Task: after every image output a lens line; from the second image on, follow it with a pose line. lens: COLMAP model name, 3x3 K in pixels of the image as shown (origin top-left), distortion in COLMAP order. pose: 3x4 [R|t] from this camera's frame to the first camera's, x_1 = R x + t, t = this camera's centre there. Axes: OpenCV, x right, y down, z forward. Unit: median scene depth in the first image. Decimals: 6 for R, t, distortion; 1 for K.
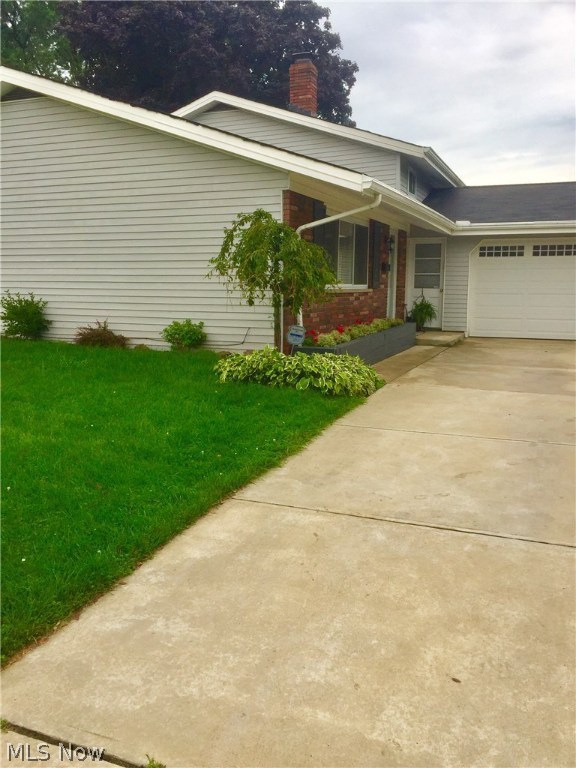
lens RADIAL K [[647.1, 0, 292.5], [0, 647.1, 387.3], [0, 0, 1]] dist [0.062426, -0.068037]
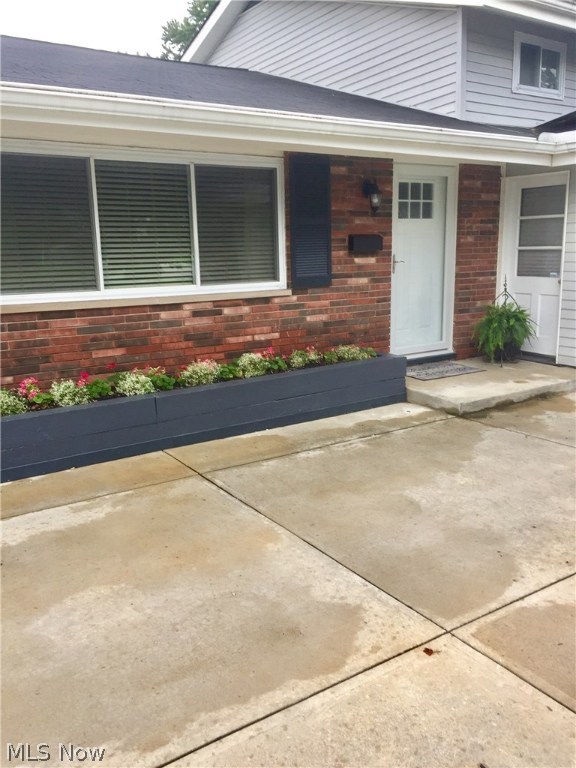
lens RADIAL K [[647.1, 0, 286.4], [0, 647.1, 382.3], [0, 0, 1]] dist [0.062426, -0.068037]
pose [[0.812725, 0.091999, -0.575338, 0.359272], [-0.063173, 0.995548, 0.069954, -0.097633], [0.579212, -0.020508, 0.814919, 0.492883]]
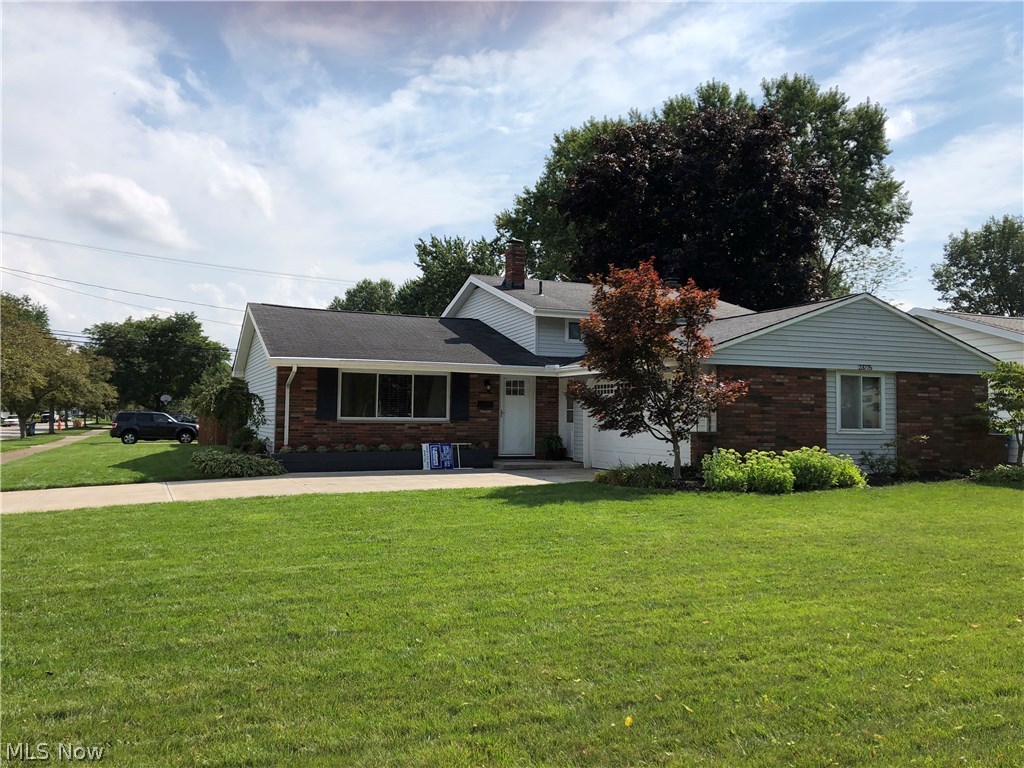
lens RADIAL K [[853.5, 0, 509.2], [0, 853.5, 388.7], [0, 0, 1]] dist [0.043890, -0.033862]
pose [[0.683583, -0.023949, -0.729480, 1.239272], [-0.122769, 0.981448, -0.147265, 0.018606], [0.719473, 0.190226, 0.667961, -0.059958]]
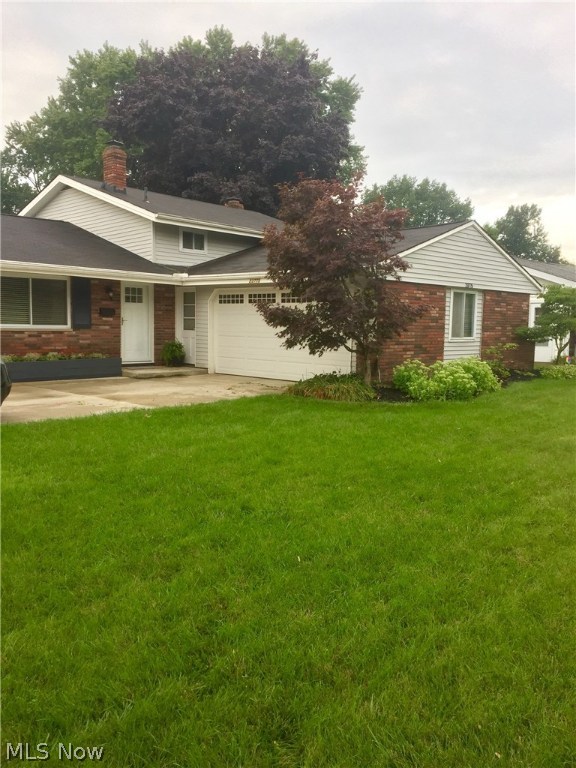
lens RADIAL K [[647.1, 0, 282.6], [0, 647.1, 386.7], [0, 0, 1]] dist [0.062426, -0.068037]
pose [[0.924587, 0.048971, -0.377810, 0.826638], [-0.072790, 0.996142, -0.049016, -0.008497], [0.373952, 0.072820, 0.924585, 0.005977]]
